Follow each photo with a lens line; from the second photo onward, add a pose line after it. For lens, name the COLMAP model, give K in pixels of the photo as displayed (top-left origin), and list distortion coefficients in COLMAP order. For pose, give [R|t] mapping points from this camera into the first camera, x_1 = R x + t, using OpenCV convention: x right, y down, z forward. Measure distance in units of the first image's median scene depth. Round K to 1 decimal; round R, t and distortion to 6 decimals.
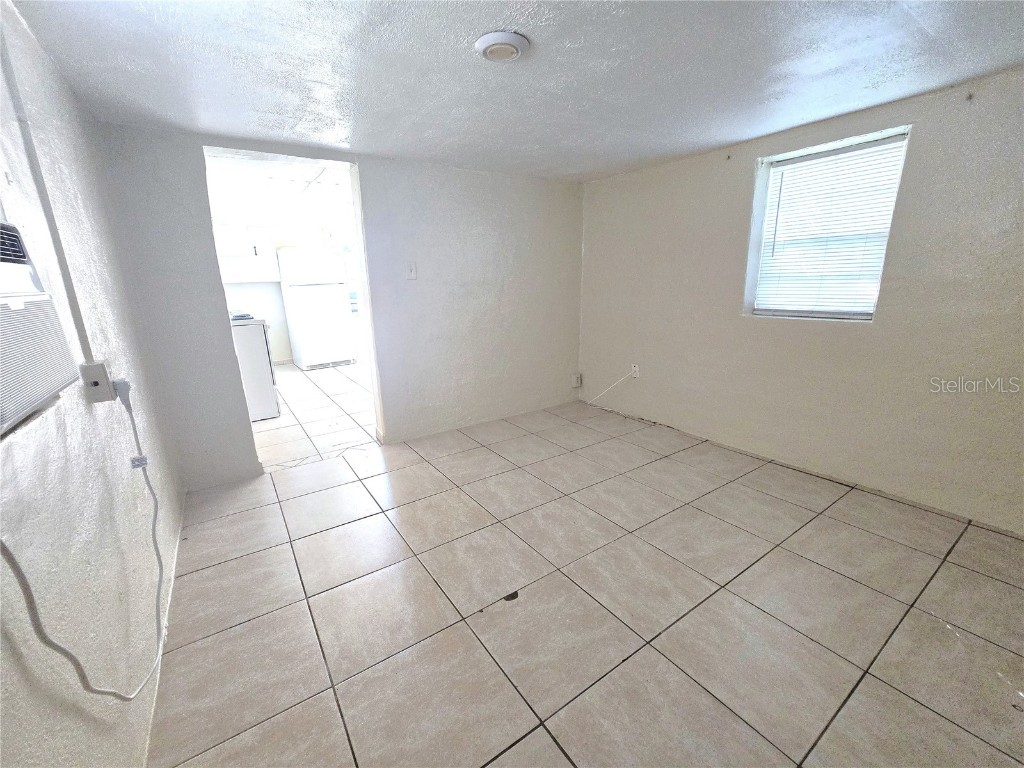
lens RADIAL K [[420.8, 0, 505.6], [0, 420.8, 386.7], [0, 0, 1]] dist [-0.006095, 0.002792]
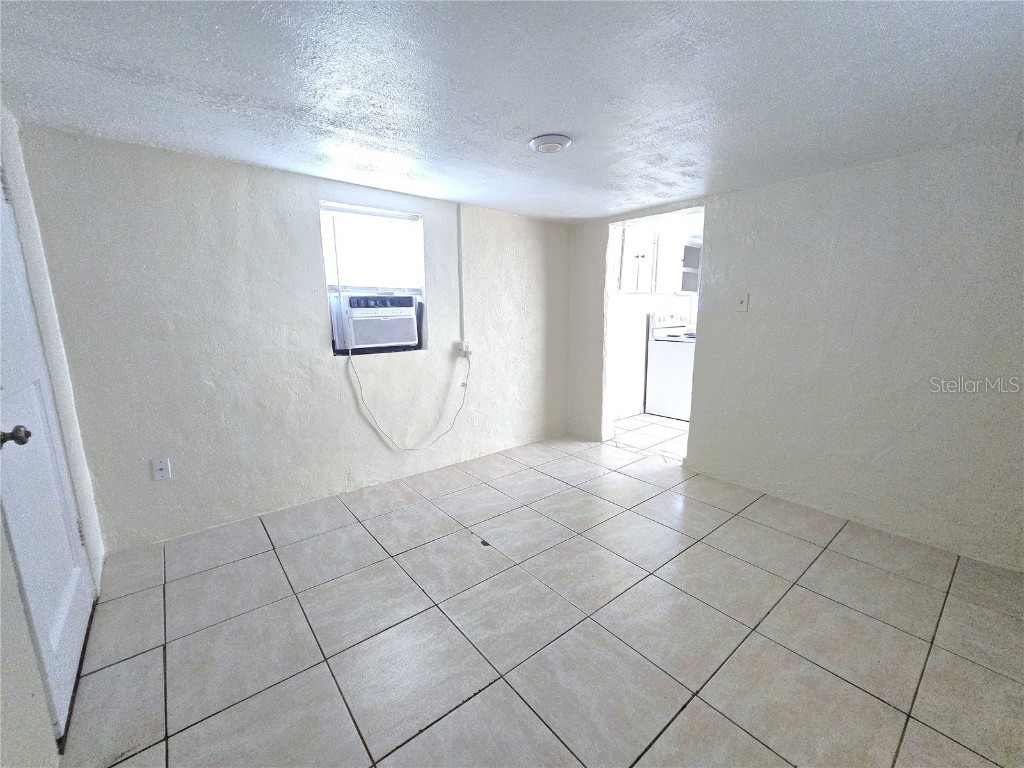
lens RADIAL K [[420.8, 0, 507.2], [0, 420.8, 386.1], [0, 0, 1]] dist [-0.006095, 0.002792]
pose [[0.082119, 0.209912, -0.974266, 1.118365], [-0.245323, 0.951746, 0.184382, -0.237201], [0.965957, 0.223868, 0.129653, 0.686946]]
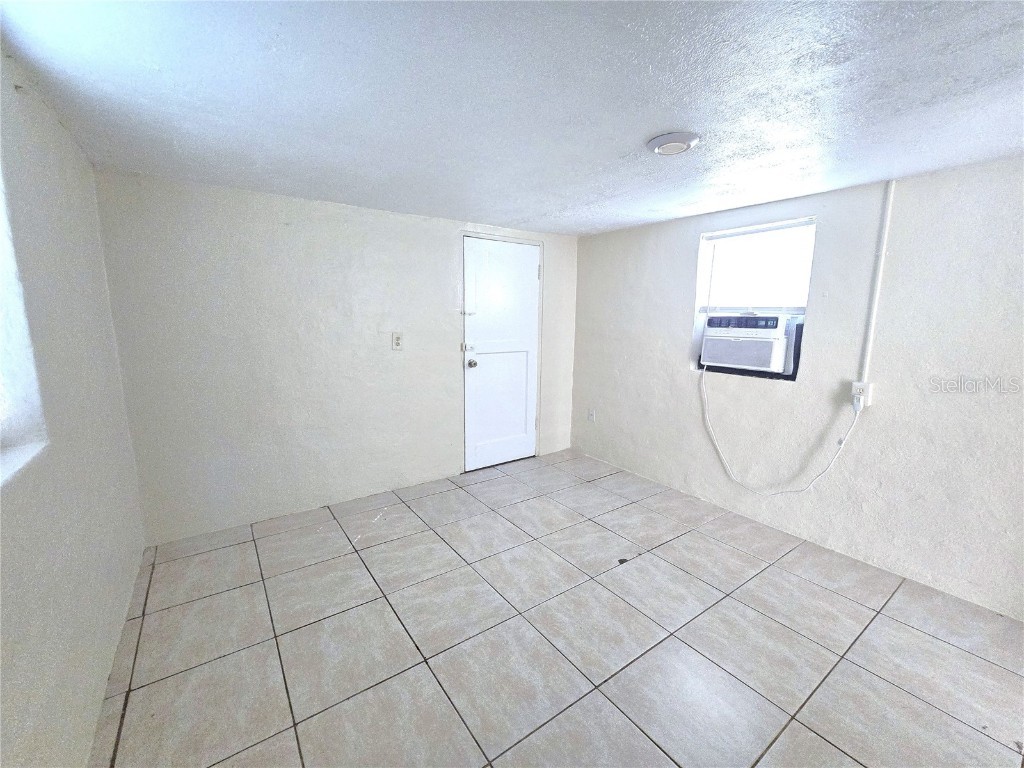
lens RADIAL K [[420.8, 0, 505.5], [0, 420.8, 385.8], [0, 0, 1]] dist [-0.006095, 0.002792]
pose [[-0.999798, 0.011245, -0.016639, 0.372764], [0.003581, 0.915091, 0.403231, -0.529956], [0.019761, 0.403090, -0.914947, 1.804434]]
